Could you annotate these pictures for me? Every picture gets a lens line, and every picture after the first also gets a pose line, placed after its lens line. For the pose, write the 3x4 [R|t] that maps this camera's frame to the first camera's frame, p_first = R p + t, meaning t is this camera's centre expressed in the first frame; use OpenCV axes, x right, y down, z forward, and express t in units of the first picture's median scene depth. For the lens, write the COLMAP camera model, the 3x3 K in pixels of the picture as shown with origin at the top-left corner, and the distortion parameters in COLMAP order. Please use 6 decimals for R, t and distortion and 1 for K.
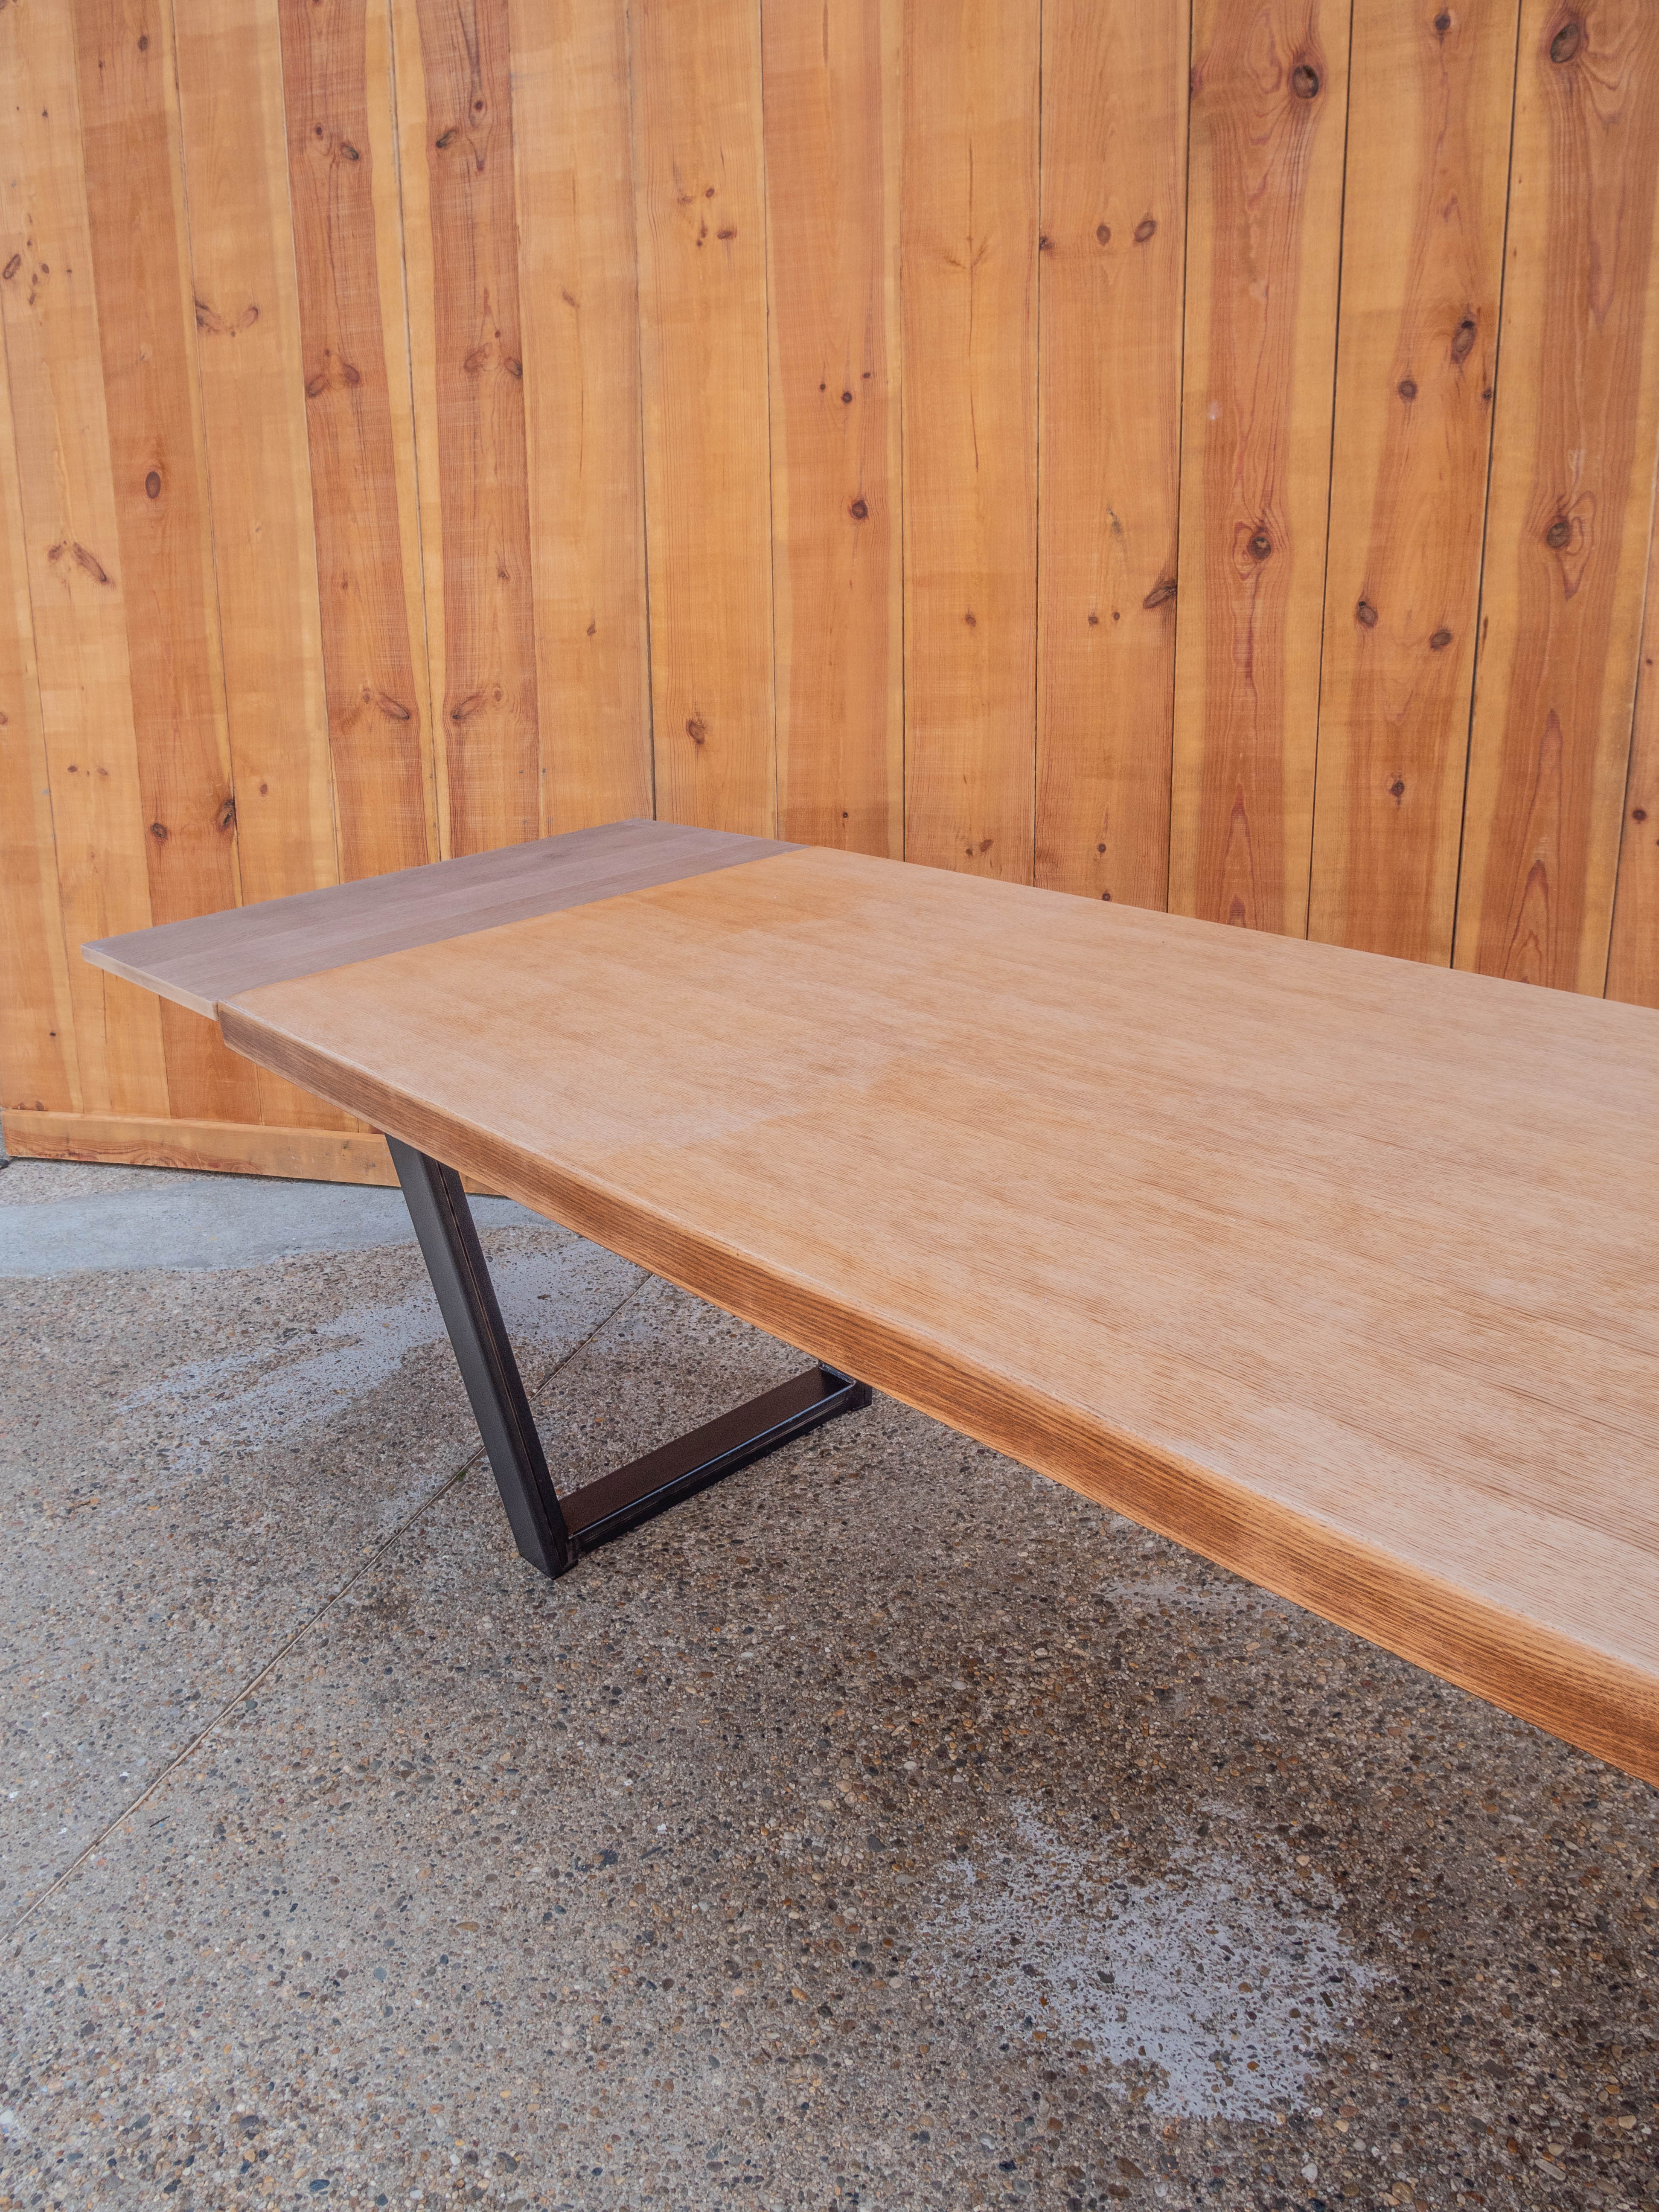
lens RADIAL K [[1627.5, 0, 817.1], [0, 1627.5, 1104.3], [0, 0, 1]] dist [-0.065901, 0.024743]
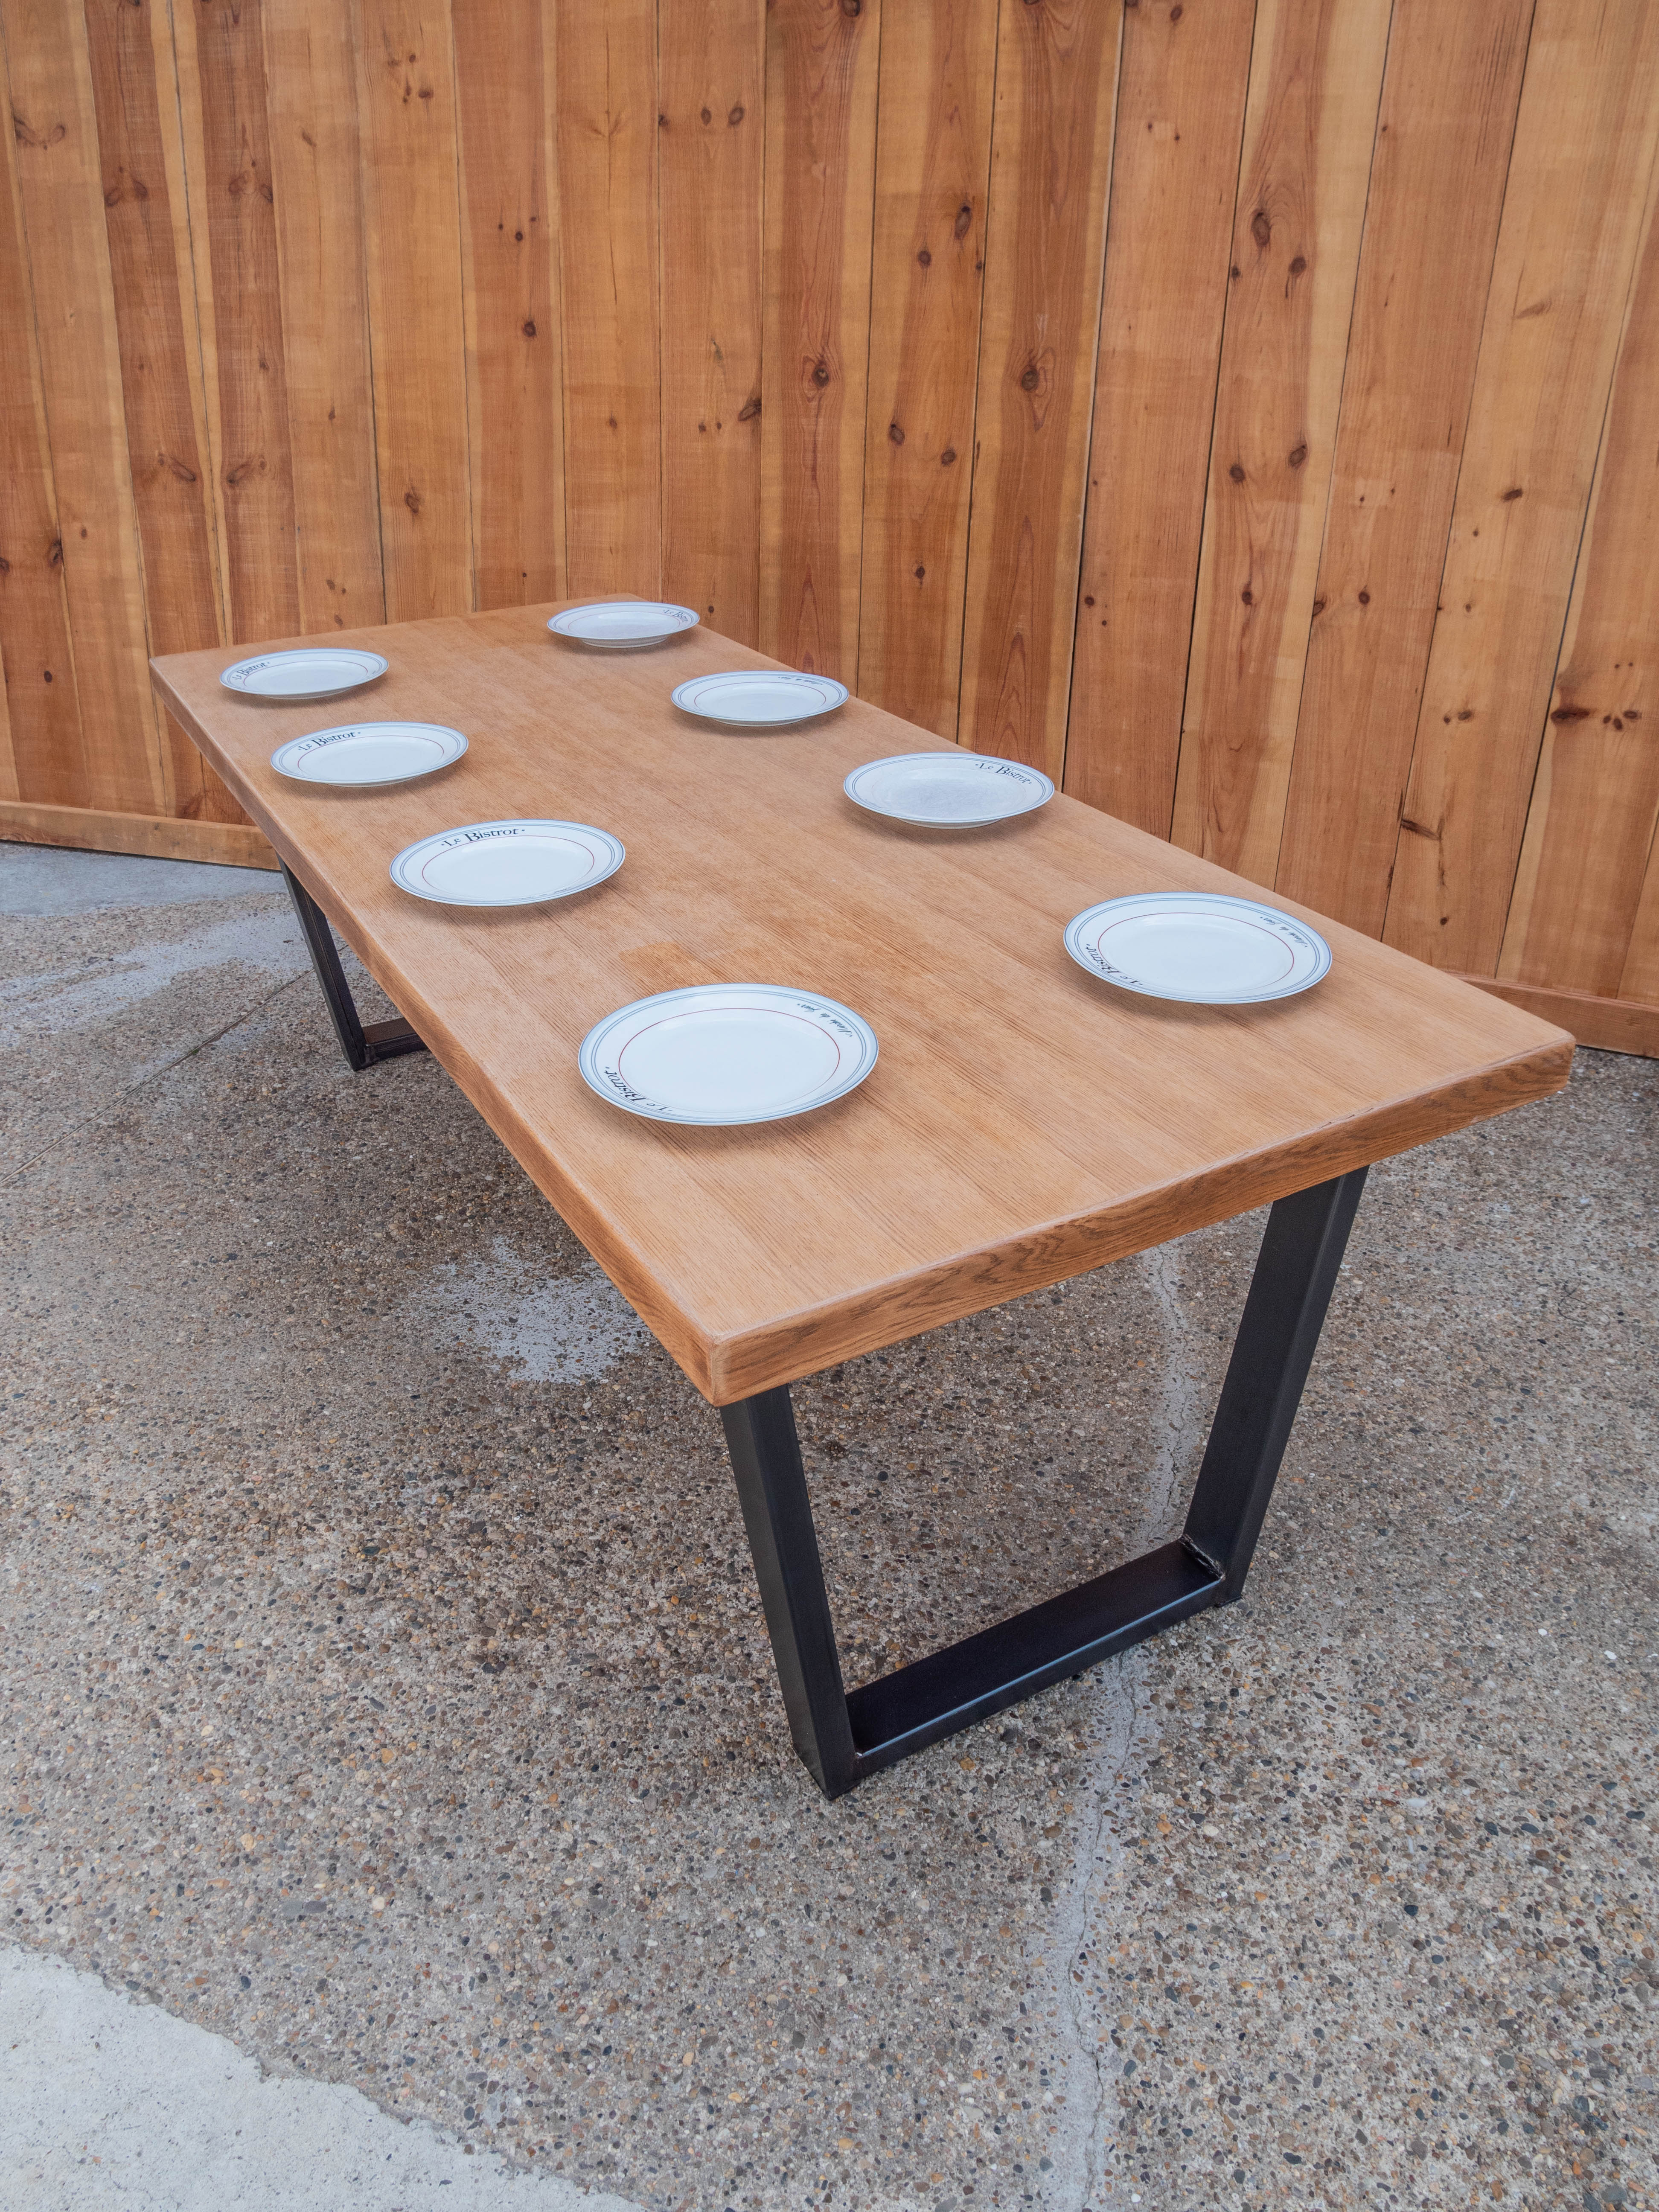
lens RADIAL K [[1632.2, 0, 817.9], [0, 1632.2, 1102.1], [0, 0, 1]] dist [-0.065379, 0.025341]
pose [[0.998893, 0.040725, 0.023530, 0.269333], [-0.043714, 0.988475, 0.144932, 0.043534], [-0.017356, -0.145800, 0.989162, -0.374514]]
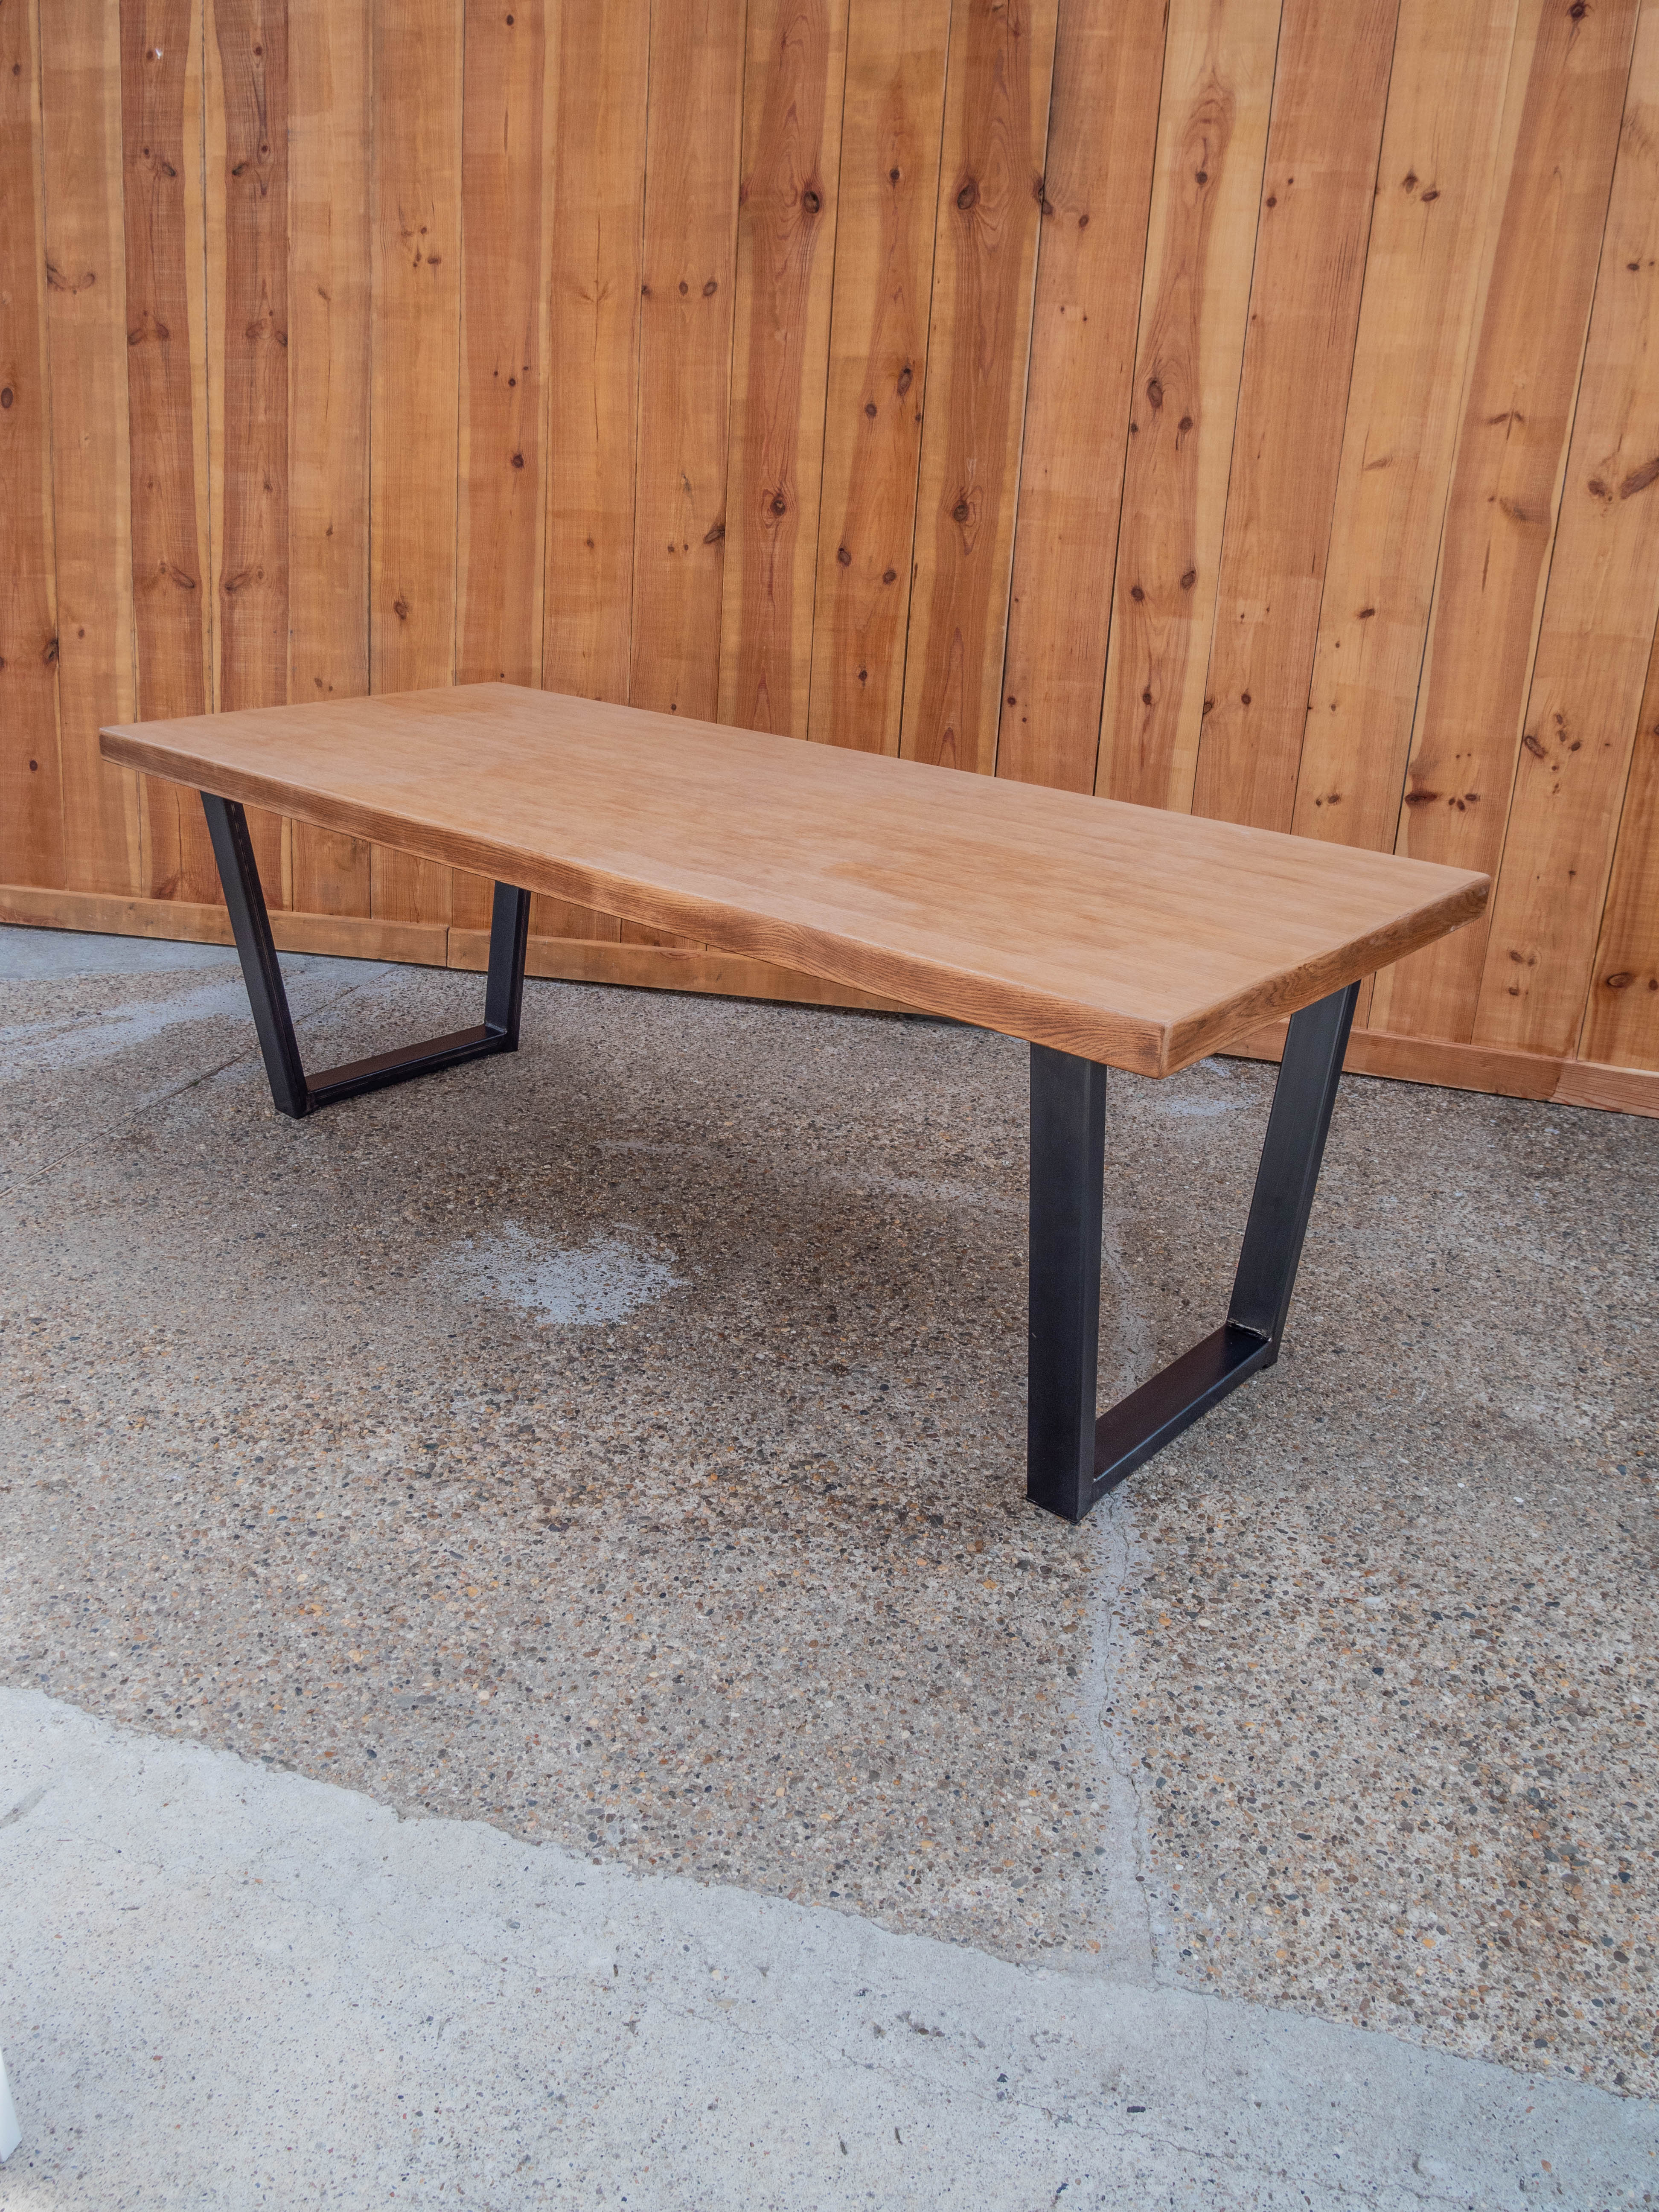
lens RADIAL K [[1630.7, 0, 819.8], [0, 1630.7, 1101.6], [0, 0, 1]] dist [-0.069946, 0.030630]
pose [[0.992355, 0.049203, 0.113183, 0.172852], [-0.051065, 0.998603, 0.013606, 0.184862], [-0.112355, -0.019282, 0.993481, -0.512694]]
